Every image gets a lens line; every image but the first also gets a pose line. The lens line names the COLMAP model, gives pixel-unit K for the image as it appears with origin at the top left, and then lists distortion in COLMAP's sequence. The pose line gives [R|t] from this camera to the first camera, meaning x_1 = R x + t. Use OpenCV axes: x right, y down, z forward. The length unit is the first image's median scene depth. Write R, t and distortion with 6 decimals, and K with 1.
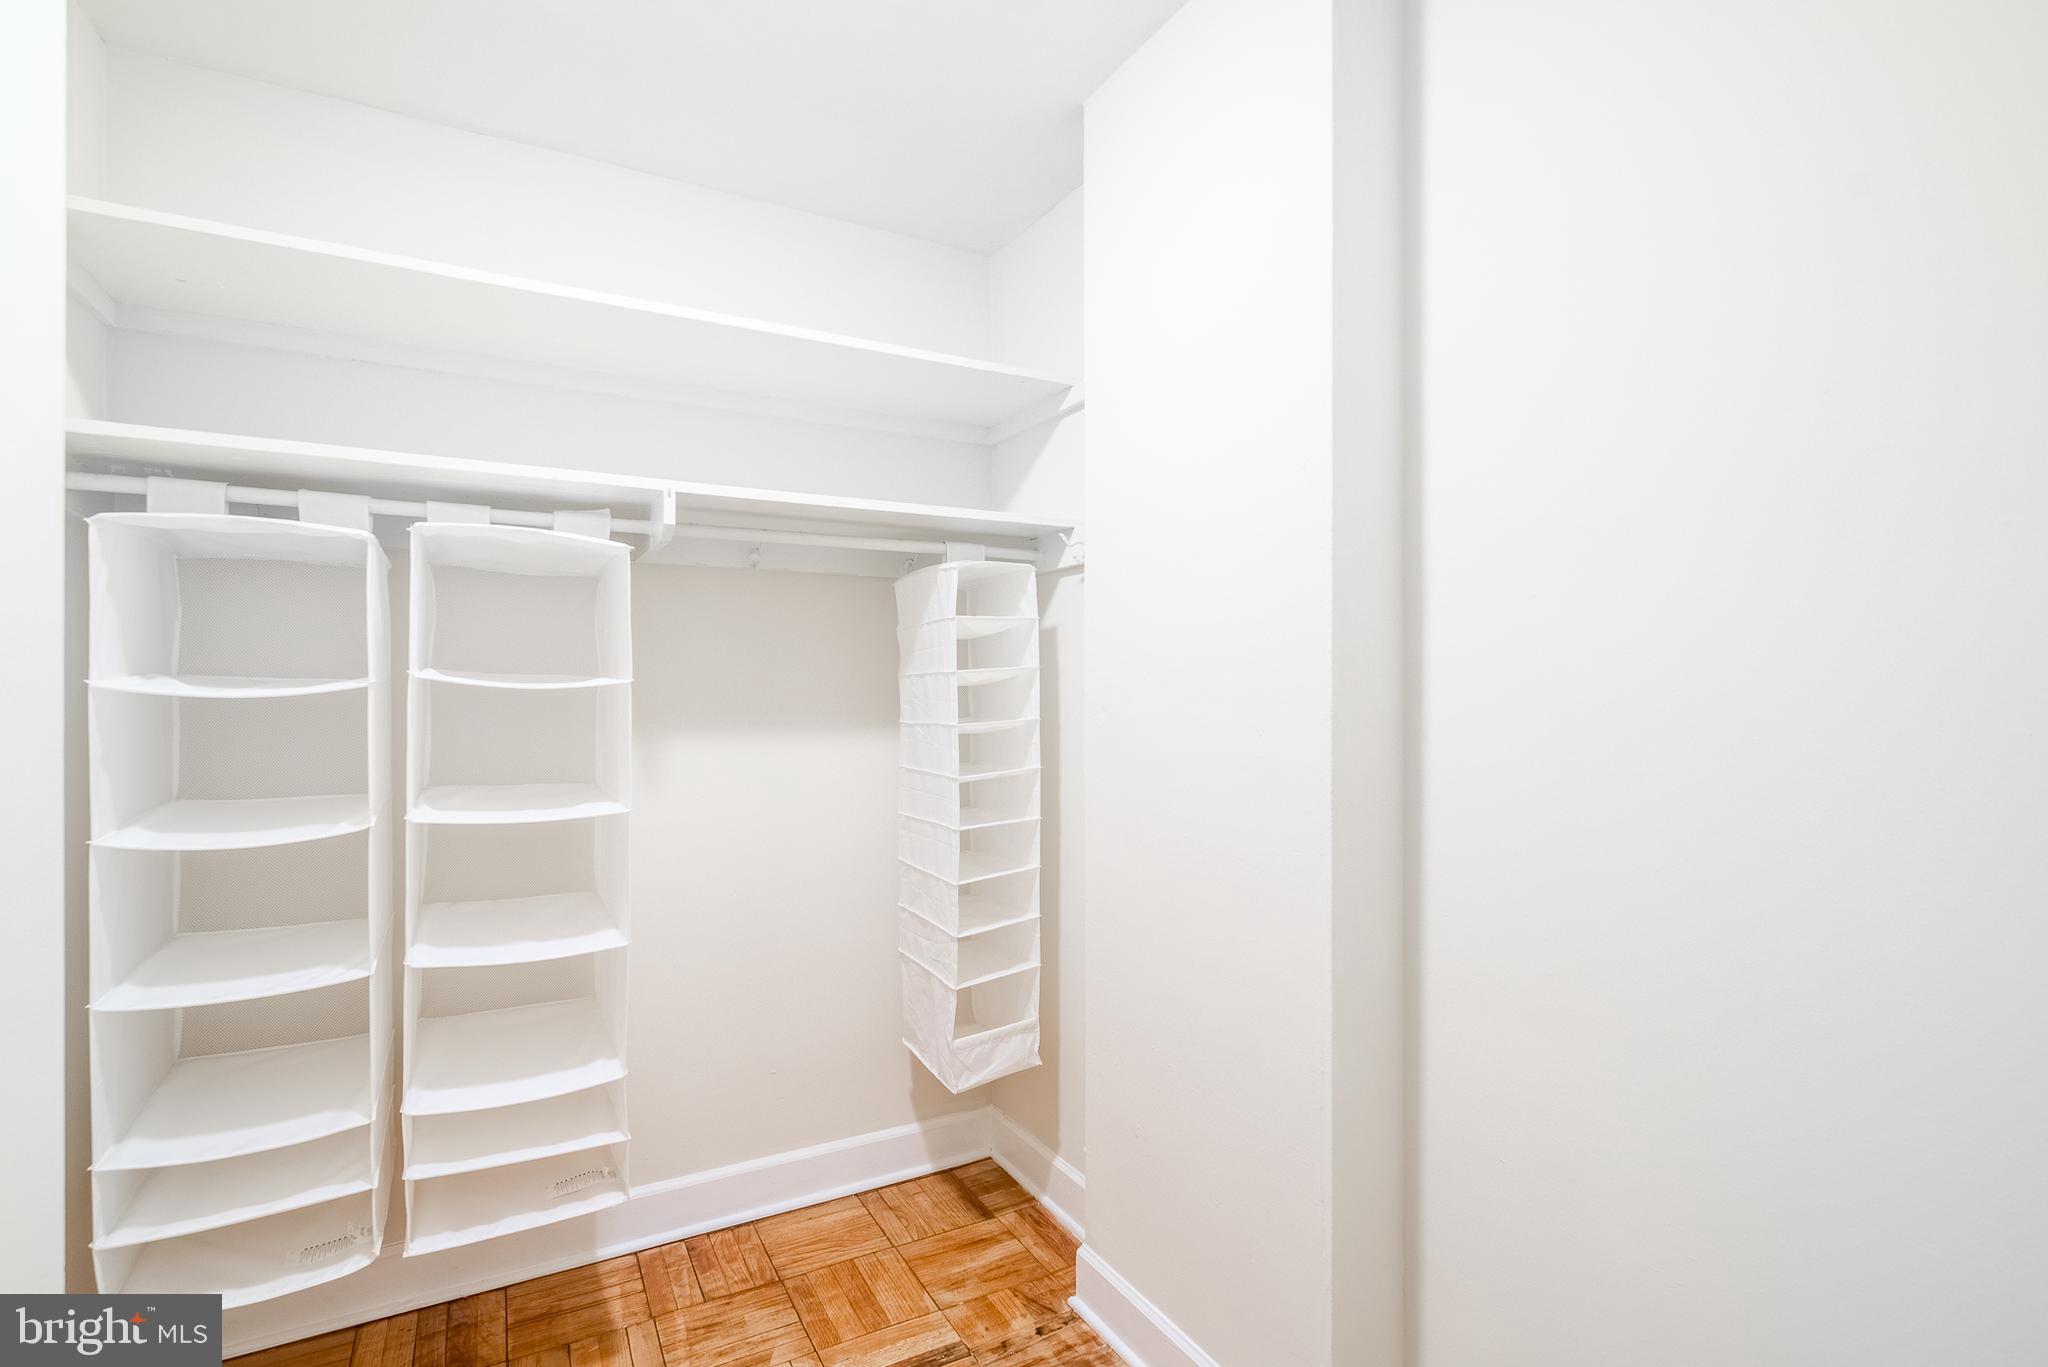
lens RADIAL K [[965.4, 0, 1043.3], [0, 965.4, 683.7], [0, 0, 1]] dist [0.000550, -0.000496]
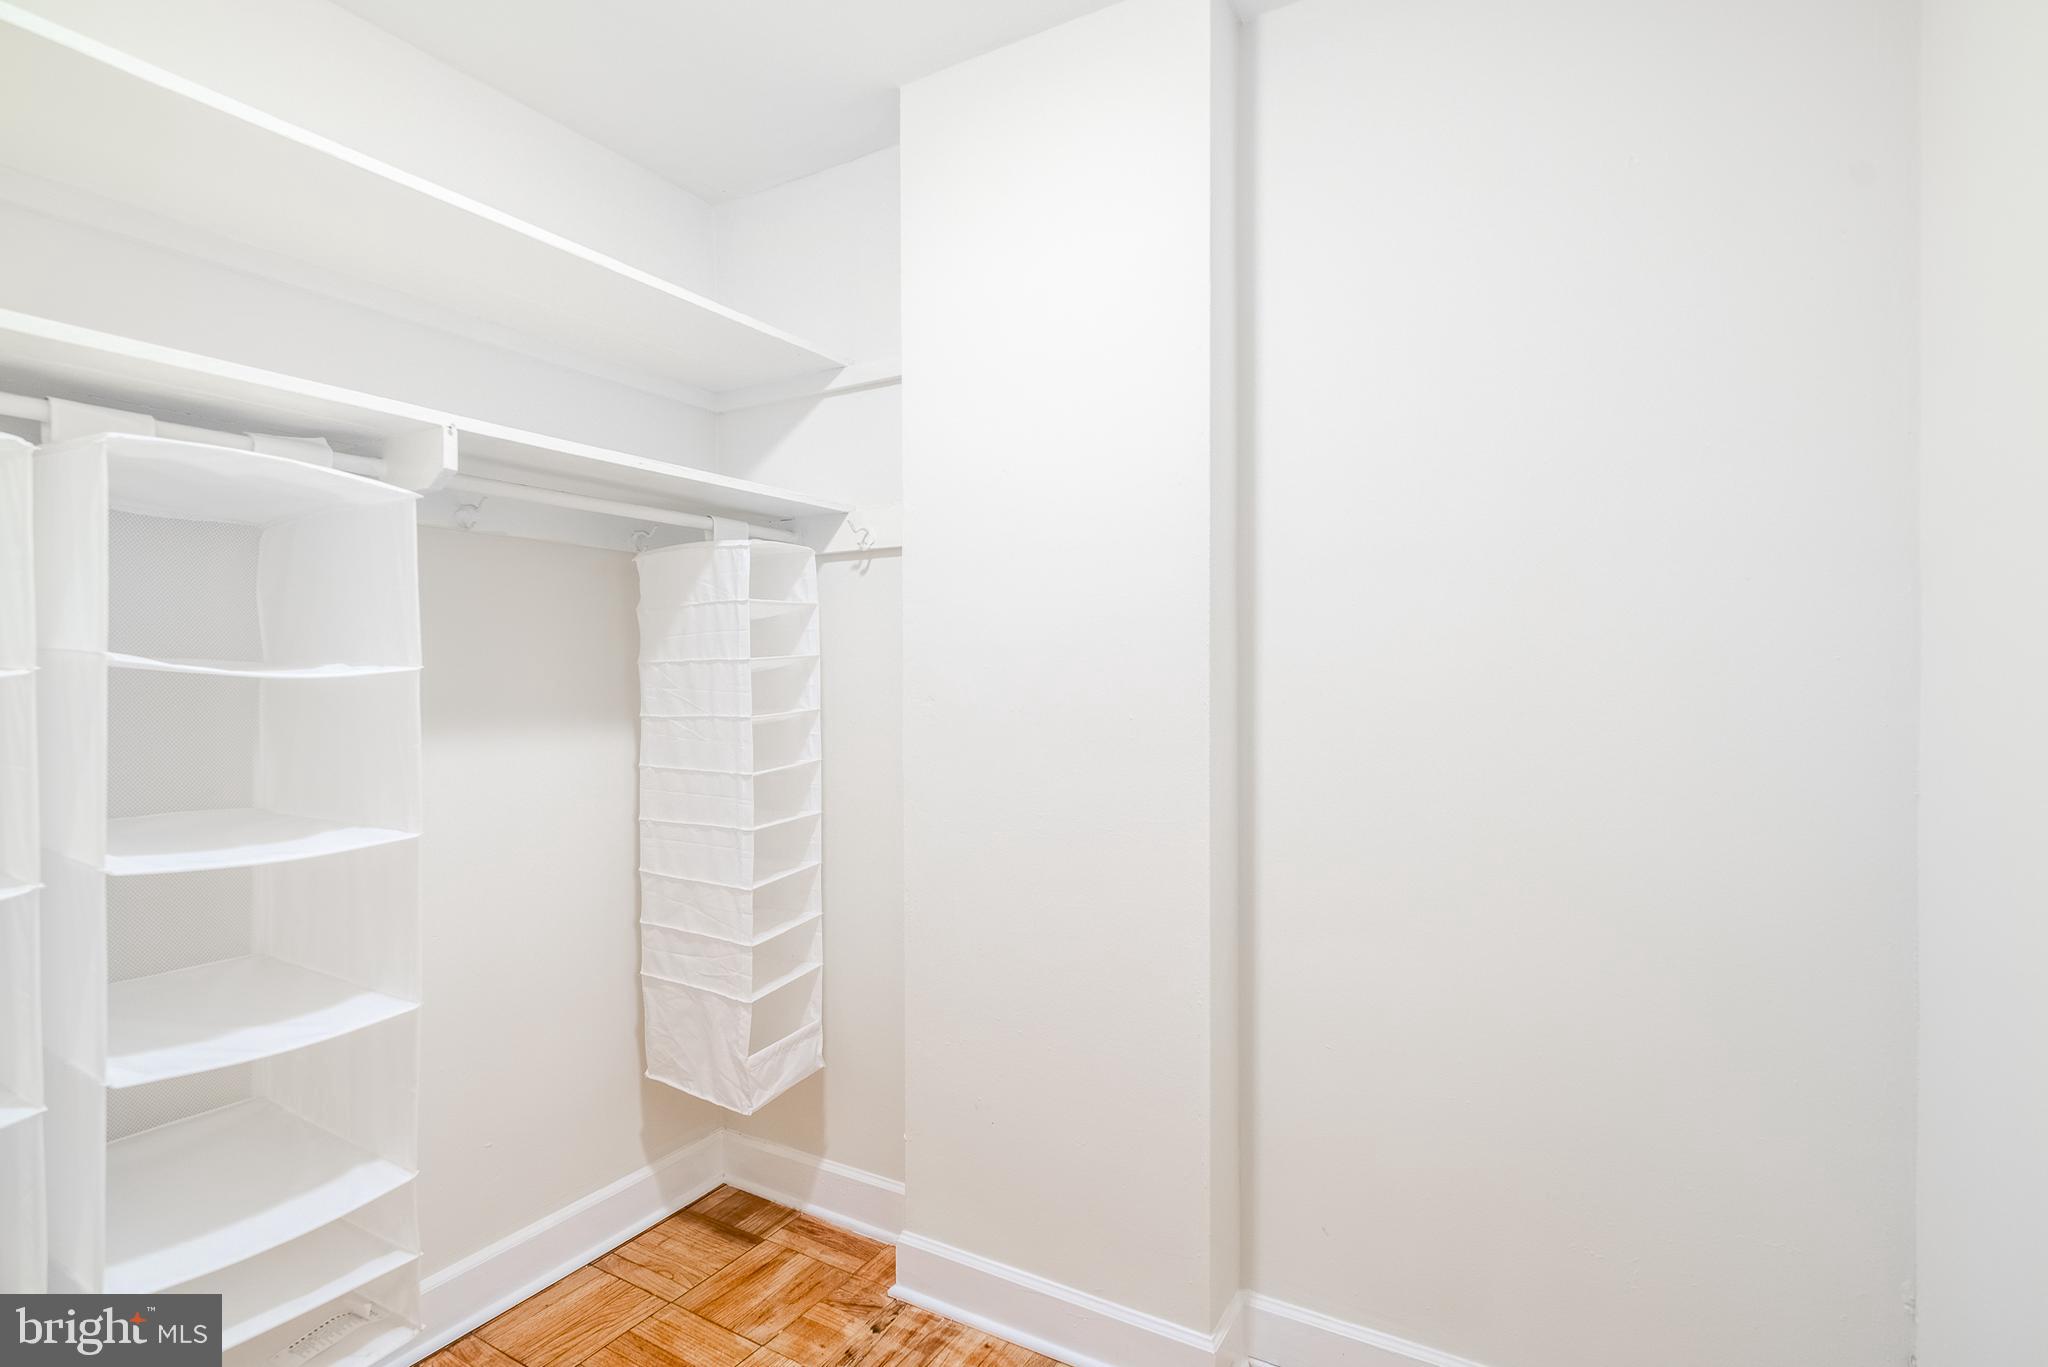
lens RADIAL K [[965.4, 0, 1043.3], [0, 965.4, 683.7], [0, 0, 1]] dist [0.000550, -0.000496]
pose [[0.861310, -0.004174, 0.508063, -0.302664], [-0.001932, 0.999932, 0.011490, -0.000503], [-0.508076, -0.010878, 0.861243, 0.060078]]
